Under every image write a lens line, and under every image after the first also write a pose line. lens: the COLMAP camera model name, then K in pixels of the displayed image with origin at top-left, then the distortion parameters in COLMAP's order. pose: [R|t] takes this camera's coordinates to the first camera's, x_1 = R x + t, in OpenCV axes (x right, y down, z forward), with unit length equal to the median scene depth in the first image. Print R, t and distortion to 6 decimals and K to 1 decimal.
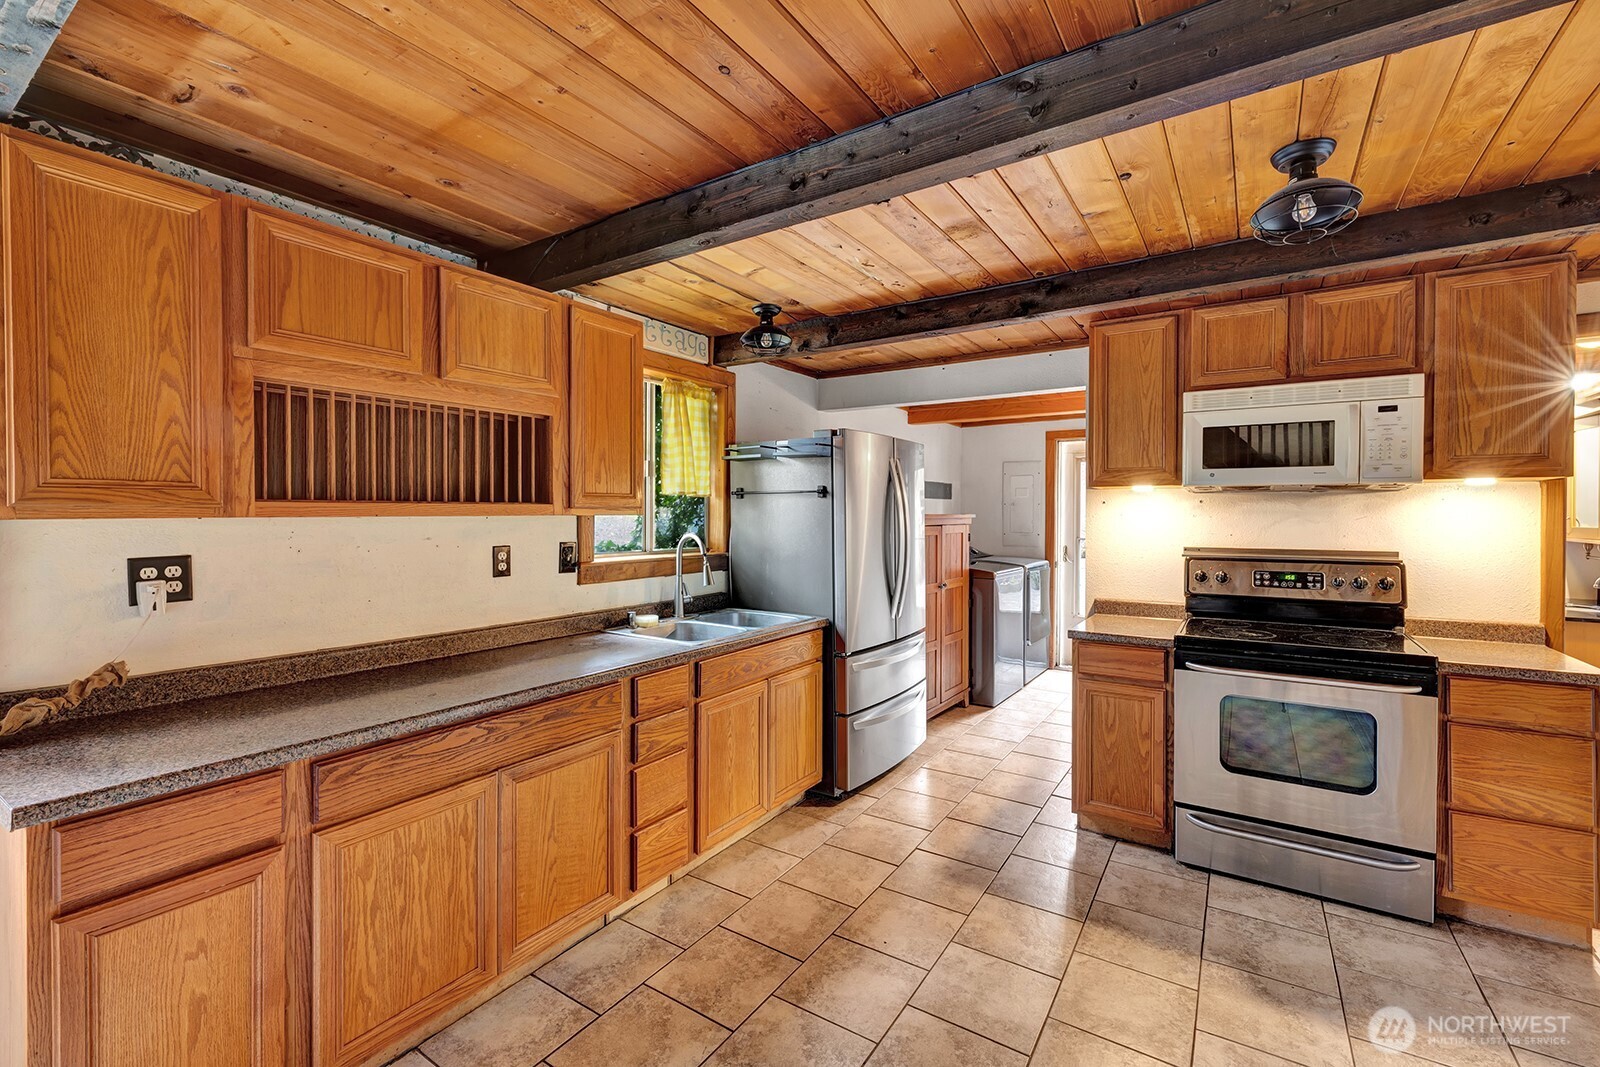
lens RADIAL K [[688.7, 0, 788.5], [0, 688.7, 521.9], [0, 0, 1]] dist [0.003054, 0.000068]
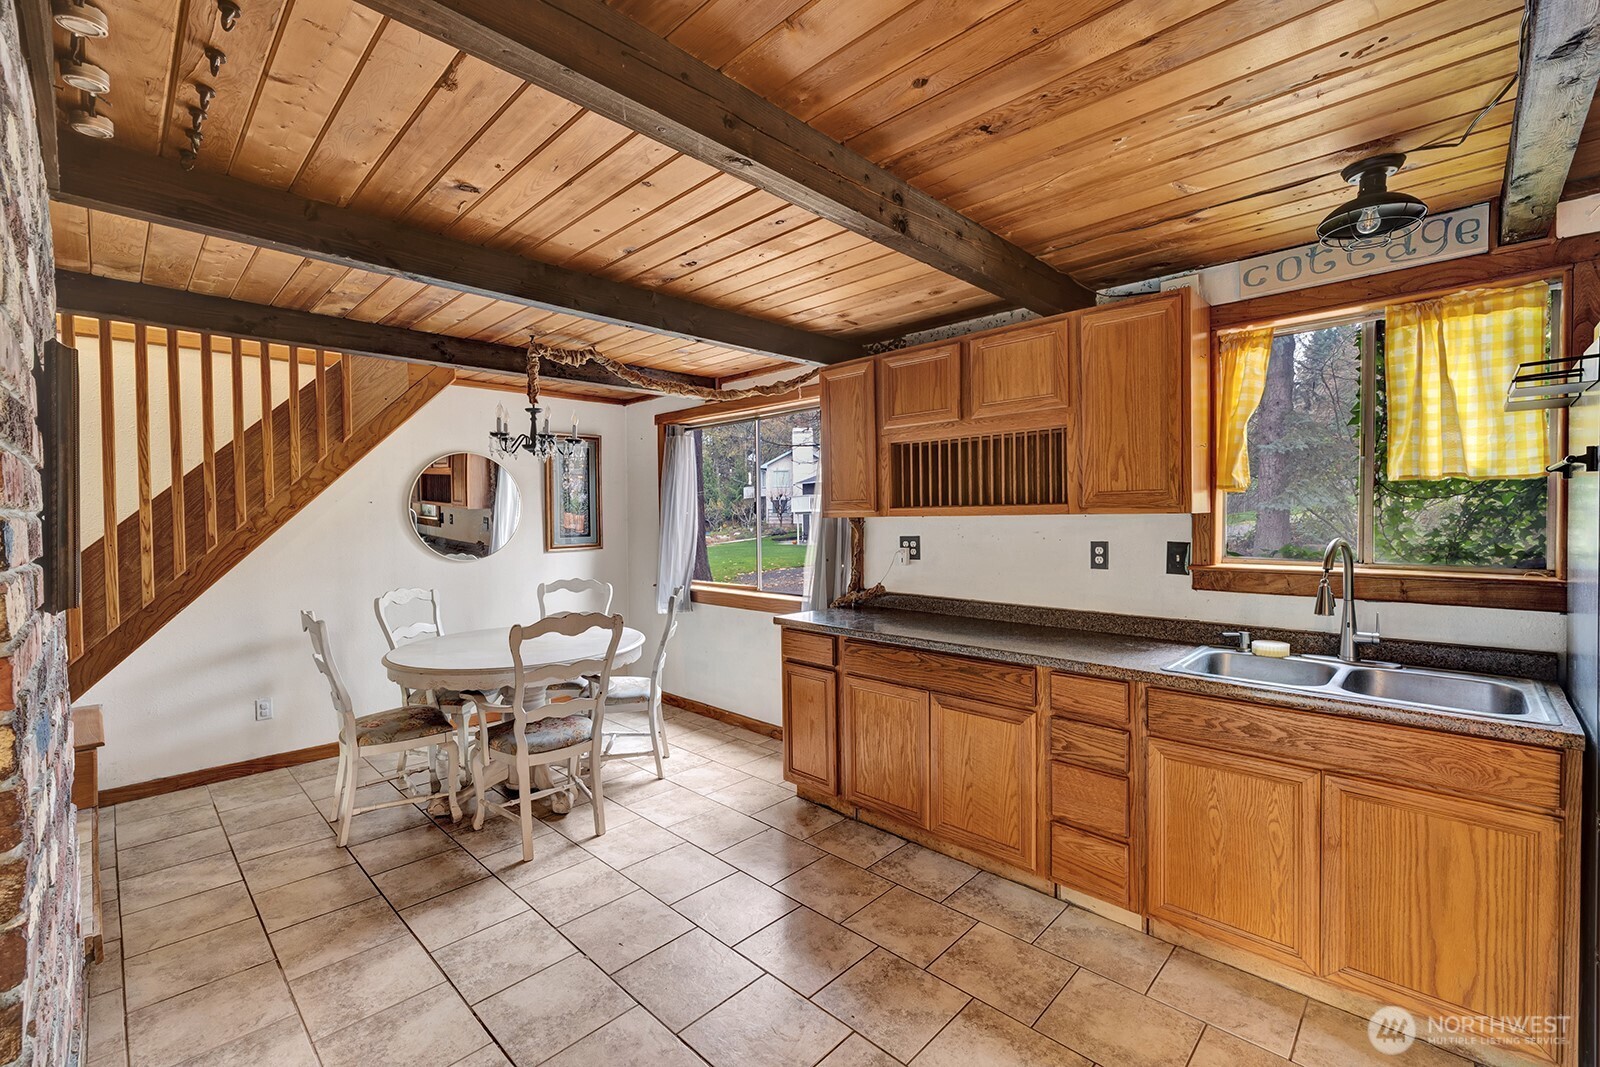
lens RADIAL K [[688.7, 0, 790.8], [0, 688.7, 528.8], [0, 0, 1]] dist [0.003054, 0.000068]
pose [[-0.189927, 0.022480, -0.981541, 0.842964], [0.001009, 0.999742, 0.022701, -0.012459], [0.981798, 0.003321, -0.189900, 0.790038]]
